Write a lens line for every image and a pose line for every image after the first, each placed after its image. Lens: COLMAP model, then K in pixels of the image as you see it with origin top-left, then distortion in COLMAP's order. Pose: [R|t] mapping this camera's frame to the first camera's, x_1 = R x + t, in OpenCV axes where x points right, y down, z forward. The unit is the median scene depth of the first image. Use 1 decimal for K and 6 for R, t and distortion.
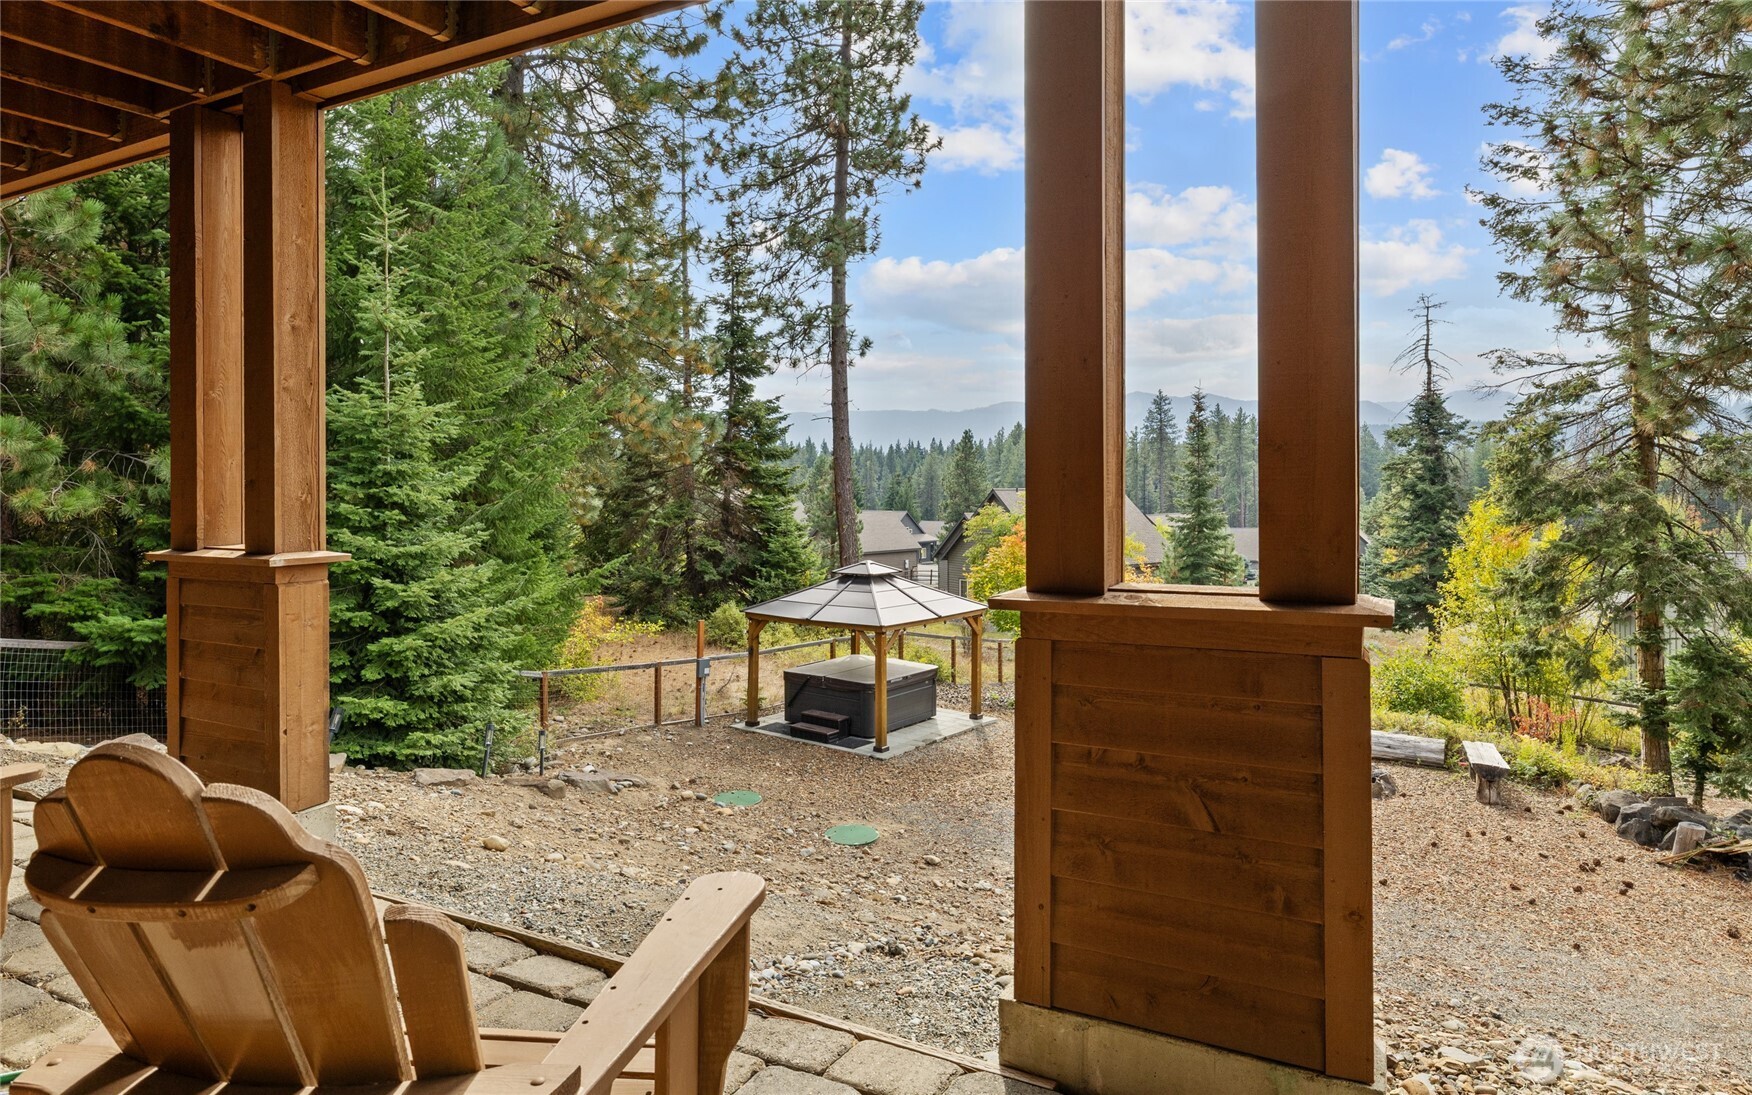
lens RADIAL K [[999.8, 0, 887.5], [0, 999.8, 470.8], [0, 0, 1]] dist [0.000612, 0.002322]
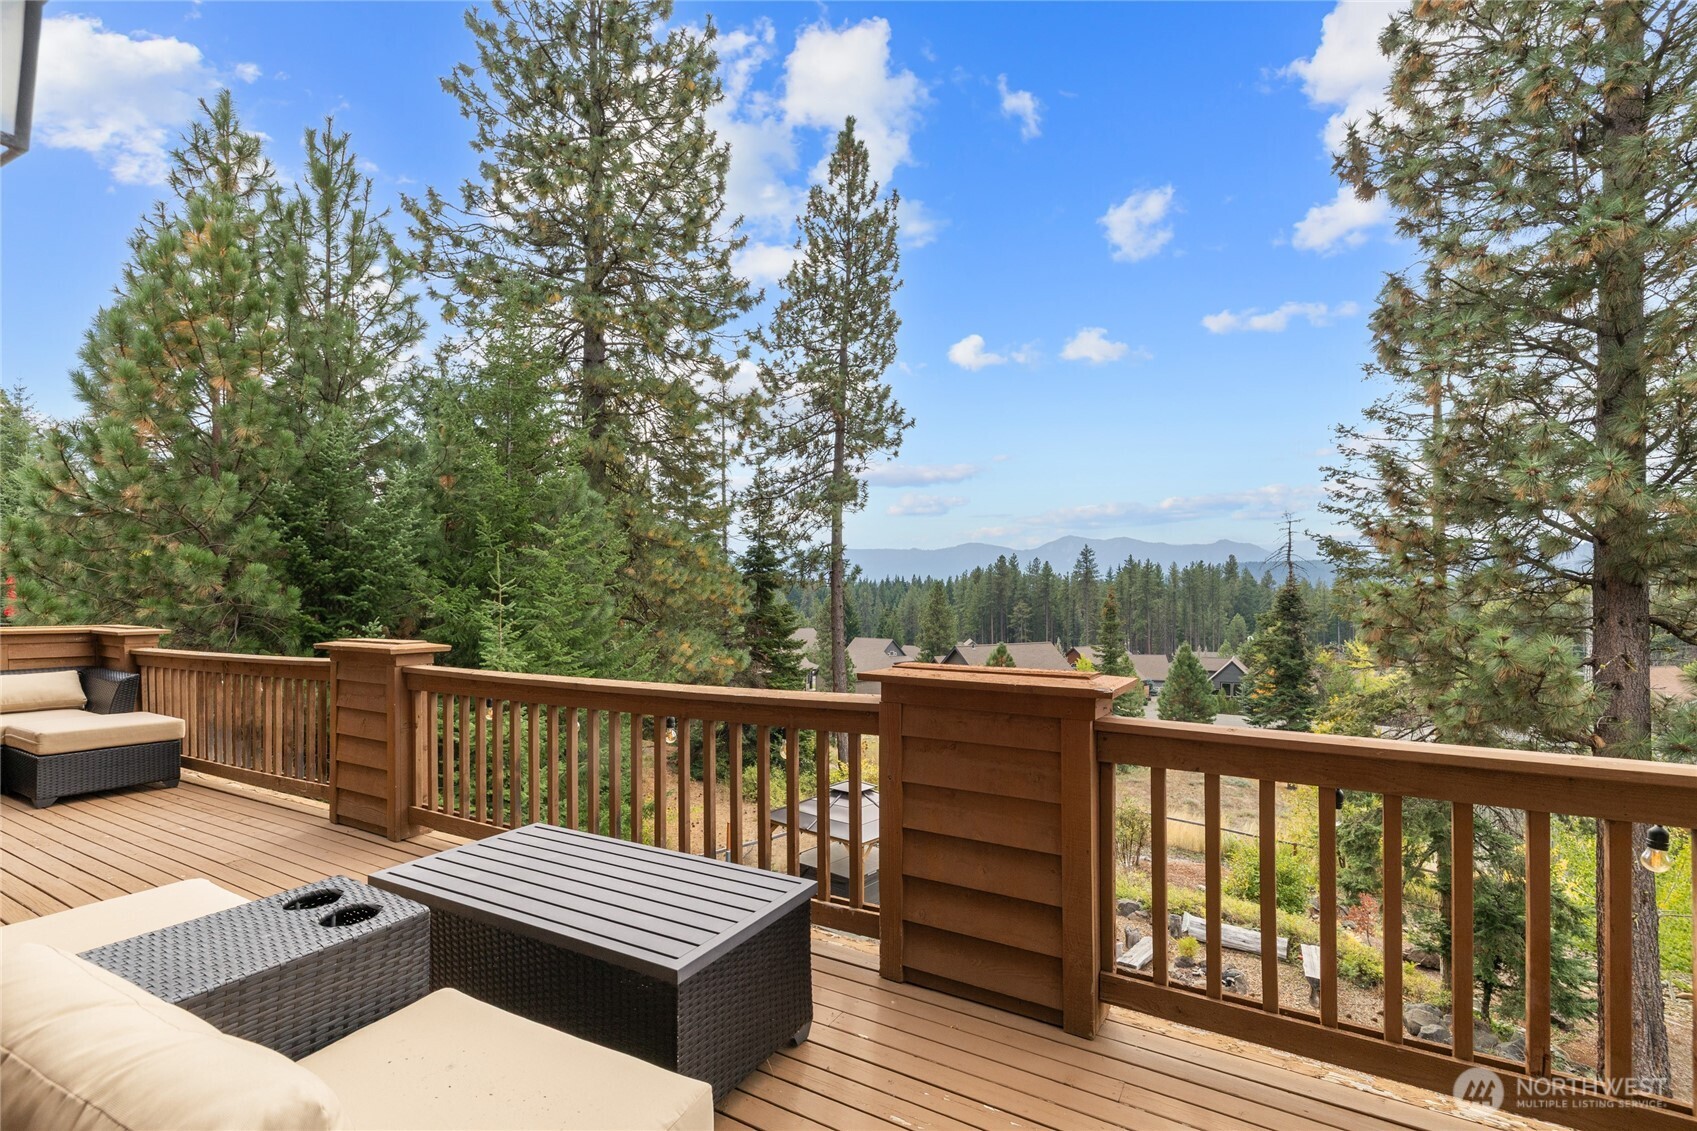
lens RADIAL K [[746.1, 0, 841.8], [0, 746.1, 600.5], [0, 0, 1]] dist [-0.003217, -0.001123]
pose [[0.998695, 0.007975, -0.050443, 0.009402], [-0.008050, 0.999967, -0.001270, -0.087150], [0.050431, 0.001675, 0.998726, -0.002121]]
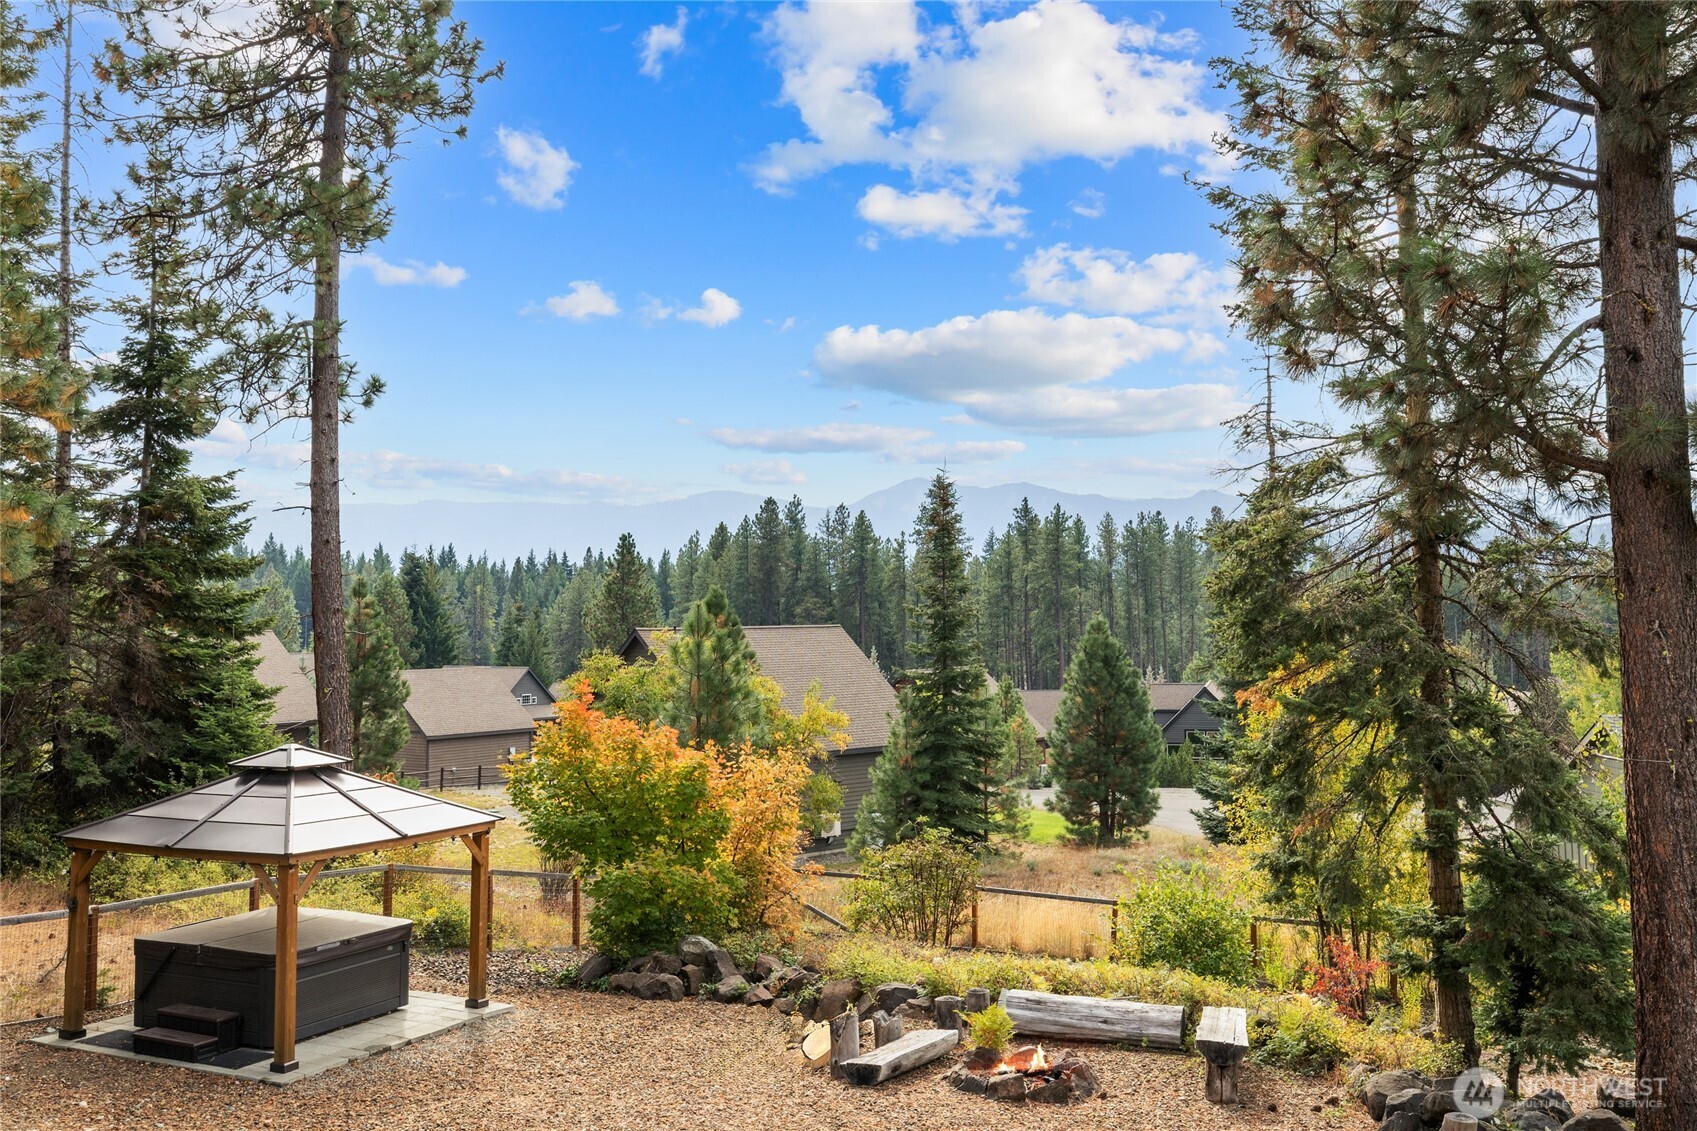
lens RADIAL K [[1614.0, 0, 821.3], [0, 1614.0, 491.8], [0, 0, 1]] dist [0.004077, 0.000000]
pose [[0.981673, 0.014466, 0.190025, 0.060972], [-0.001619, 0.997712, -0.067589, 0.002600], [-0.190568, 0.066042, 0.979450, -0.005787]]
